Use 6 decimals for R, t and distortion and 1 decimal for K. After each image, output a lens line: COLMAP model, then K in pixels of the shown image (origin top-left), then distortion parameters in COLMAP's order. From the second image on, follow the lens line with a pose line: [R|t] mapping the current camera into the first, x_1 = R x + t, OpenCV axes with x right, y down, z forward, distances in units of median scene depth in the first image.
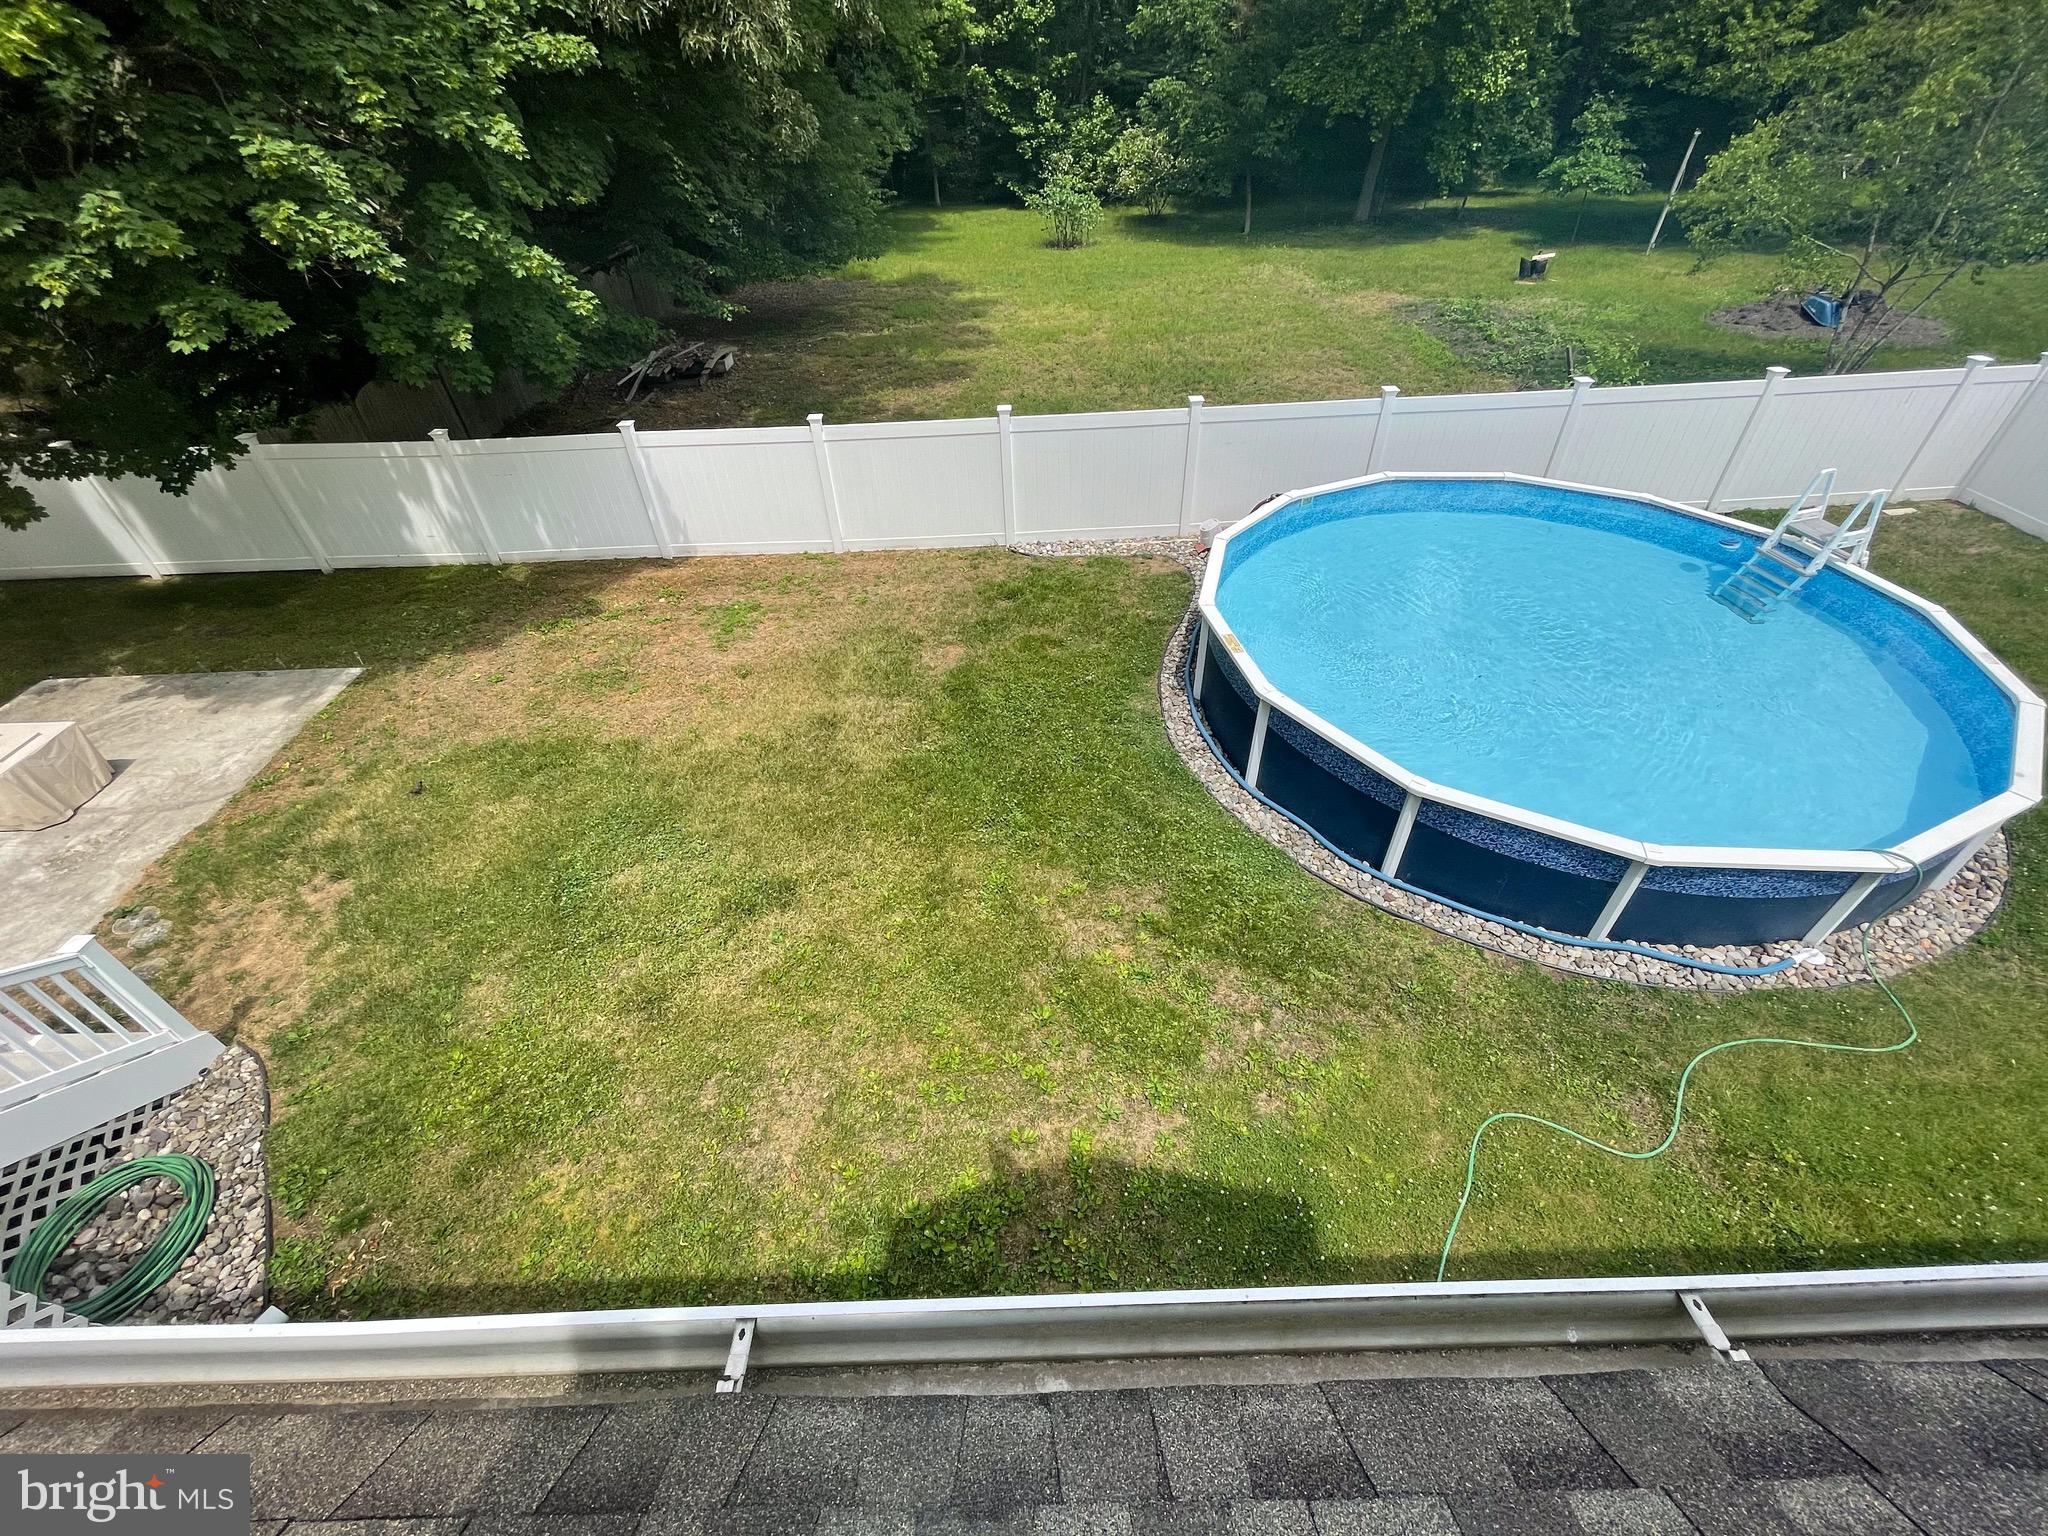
lens RADIAL K [[825.6, 0, 1032.2], [0, 825.6, 763.2], [0, 0, 1]] dist [0.003254, -0.002048]
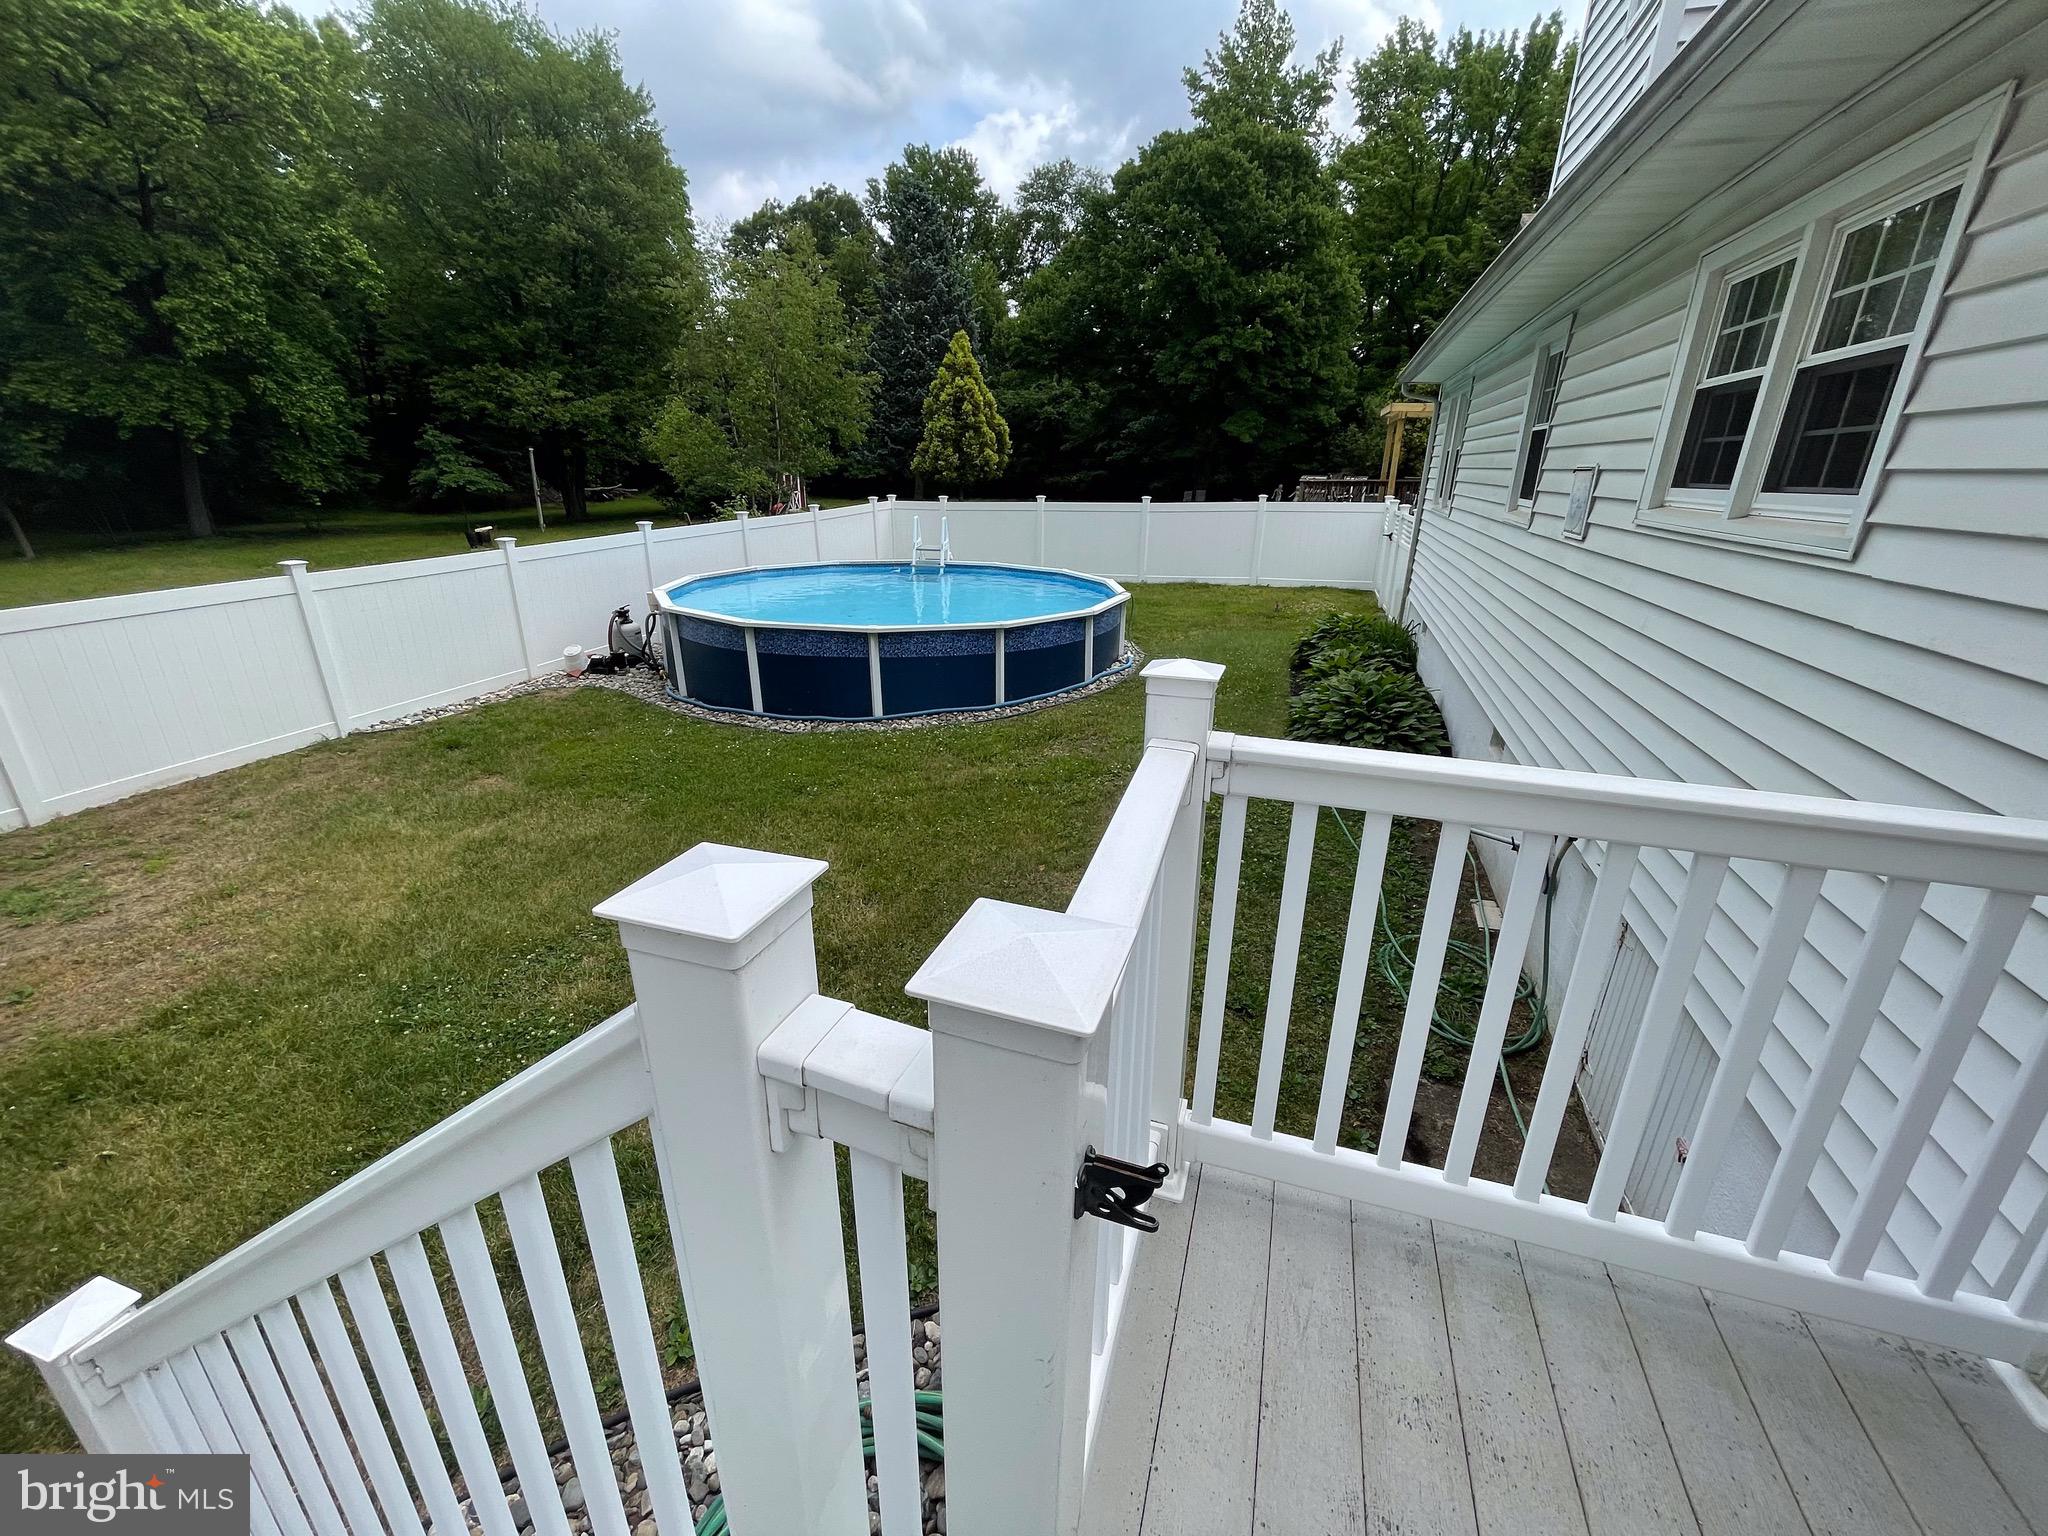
lens RADIAL K [[825.6, 0, 1027.0], [0, 825.6, 766.7], [0, 0, 1]] dist [0.003254, -0.002048]
pose [[0.326743, -0.291742, 0.898958, -0.287929], [0.592722, 0.804119, 0.045529, 0.057802], [-0.736152, 0.517956, 0.435662, 0.109979]]
